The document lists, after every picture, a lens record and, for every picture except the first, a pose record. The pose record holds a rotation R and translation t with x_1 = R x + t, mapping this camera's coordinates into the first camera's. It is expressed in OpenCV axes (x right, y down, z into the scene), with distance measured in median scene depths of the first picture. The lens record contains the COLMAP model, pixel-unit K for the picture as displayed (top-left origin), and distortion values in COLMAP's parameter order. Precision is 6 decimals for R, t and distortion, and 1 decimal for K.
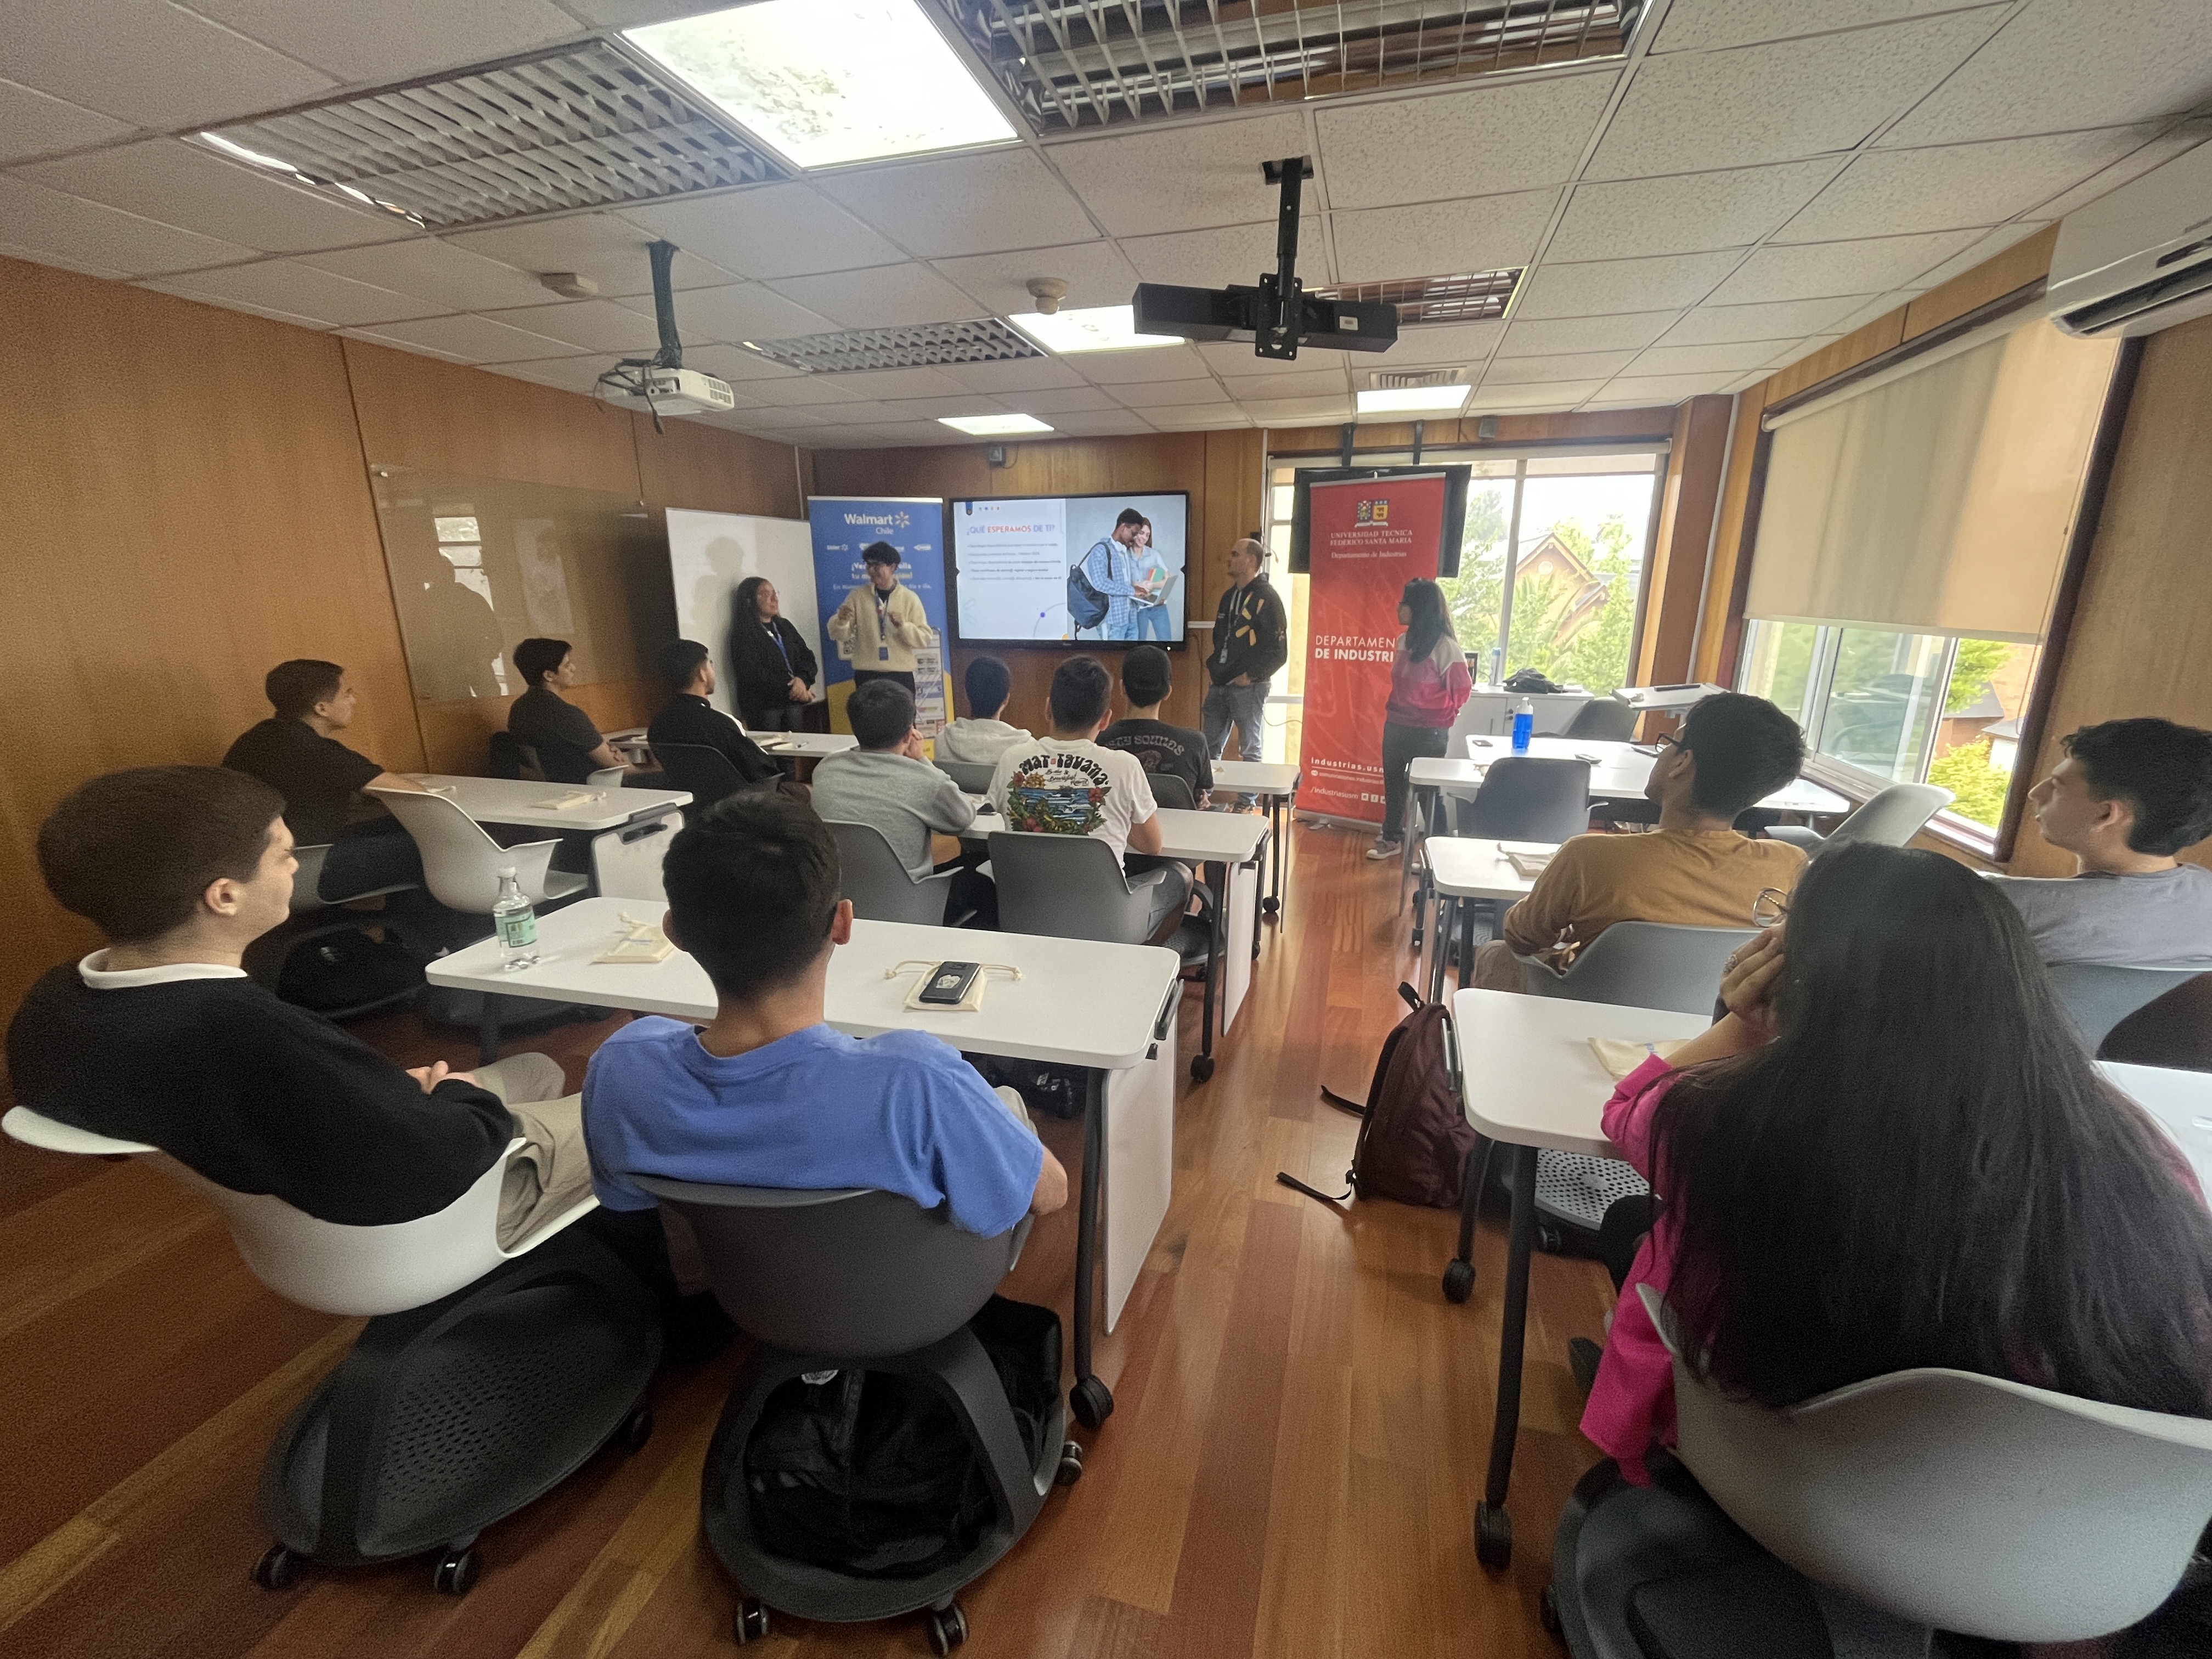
lens RADIAL K [[898.5, 0, 1102.3], [0, 898.5, 826.5], [0, 0, 1]] dist [-0.000125, -0.000007]
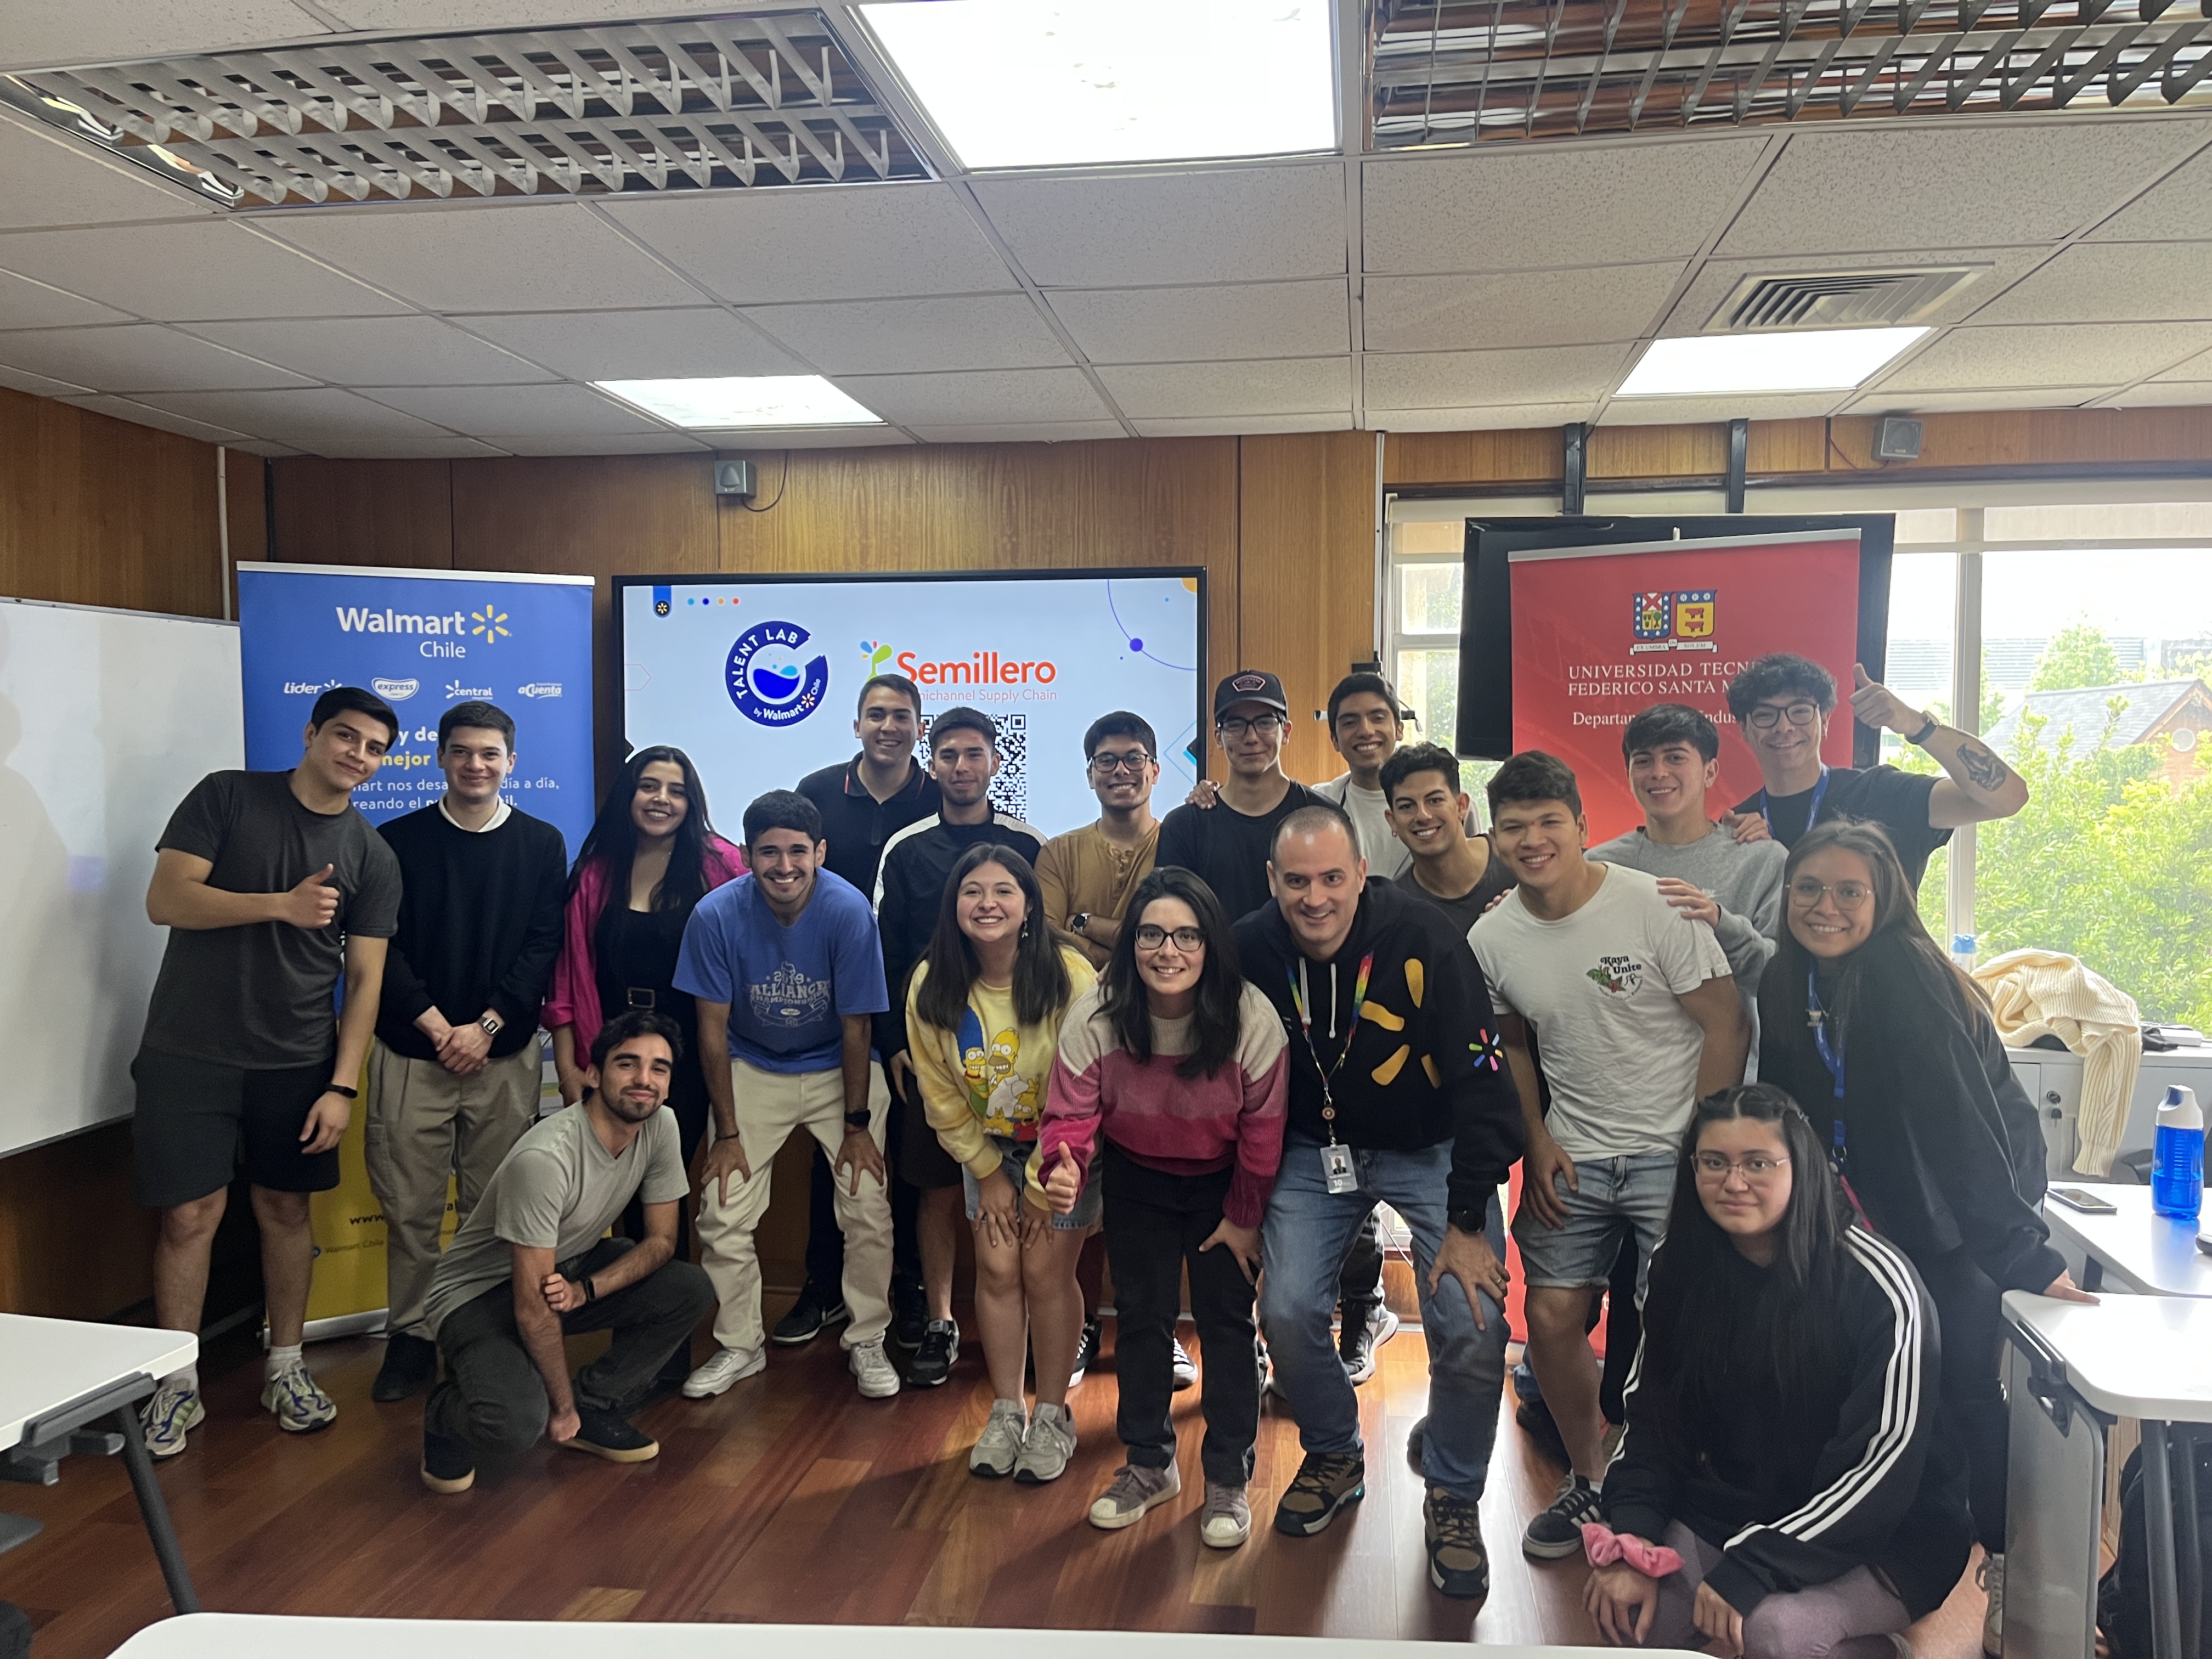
lens RADIAL K [[1665.5, 0, 1109.7], [0, 1665.5, 837.6], [0, 0, 1]] dist [0.032923, 0.002334]
pose [[0.990070, -0.004543, 0.140498, -0.060576], [0.033786, 0.977869, -0.206471, -0.093914], [-0.136451, 0.209168, 0.968313, 0.287852]]
